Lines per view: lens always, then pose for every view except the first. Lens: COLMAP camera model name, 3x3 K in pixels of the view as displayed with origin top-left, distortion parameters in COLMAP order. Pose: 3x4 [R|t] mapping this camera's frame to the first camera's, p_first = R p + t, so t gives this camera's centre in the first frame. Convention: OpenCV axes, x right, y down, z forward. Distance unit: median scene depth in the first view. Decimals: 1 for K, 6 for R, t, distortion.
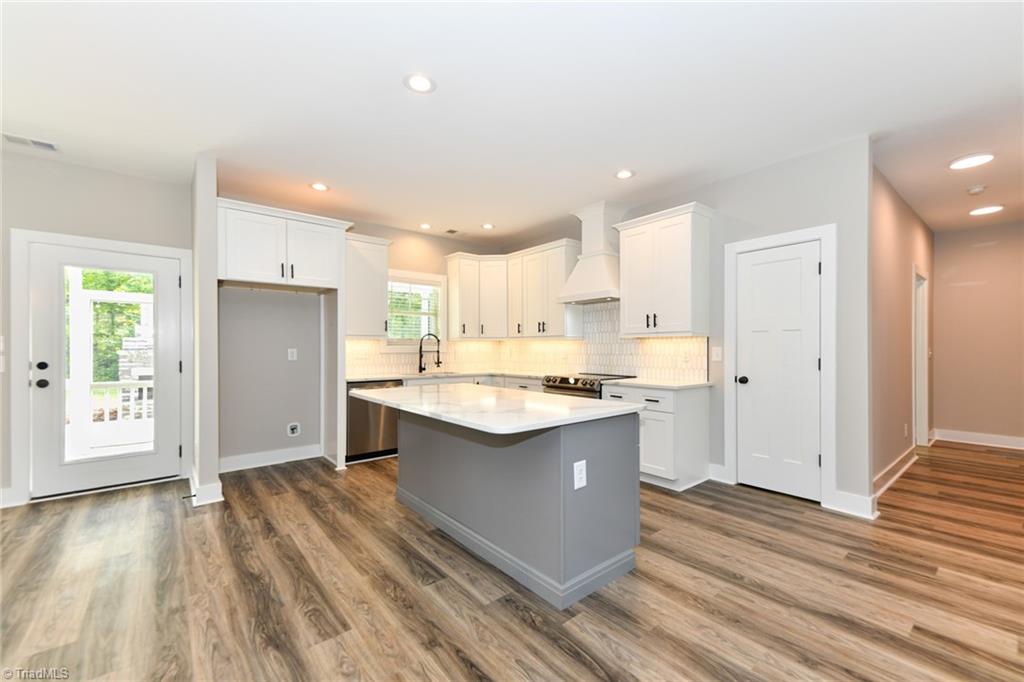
lens RADIAL K [[415.7, 0, 525.3], [0, 415.7, 346.5], [0, 0, 1]] dist [0.017824, -0.004685]
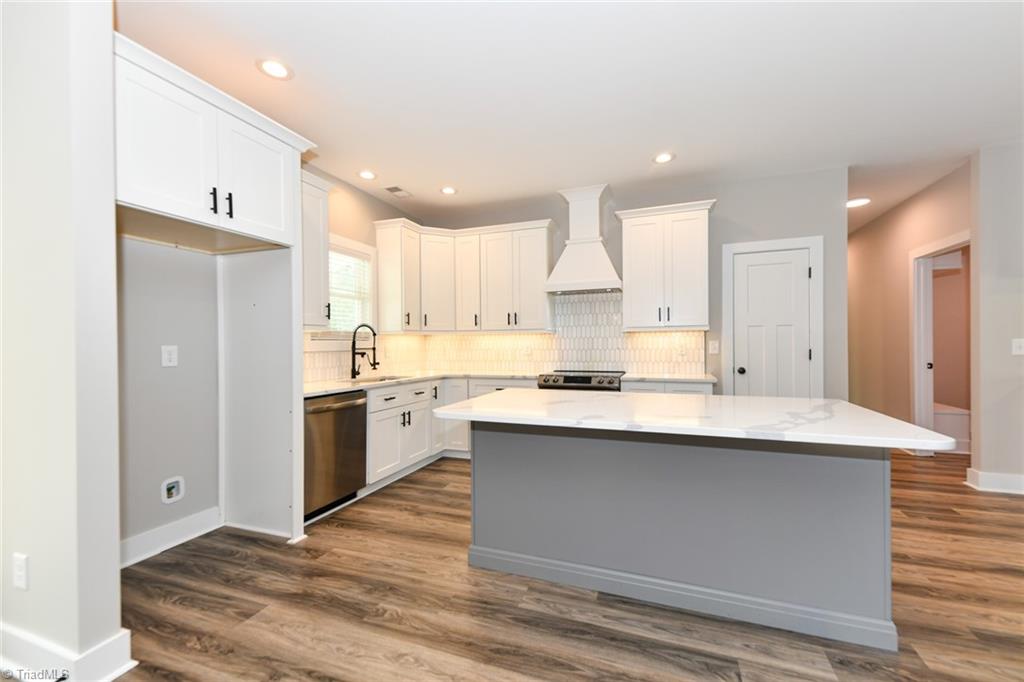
lens RADIAL K [[415.7, 0, 517.9], [0, 415.7, 344.9], [0, 0, 1]] dist [0.017824, -0.004685]
pose [[0.869854, -0.006230, 0.493270, -0.458365], [0.006006, 0.999980, 0.002037, 0.006542], [-0.493273, 0.001191, 0.869874, 0.299146]]
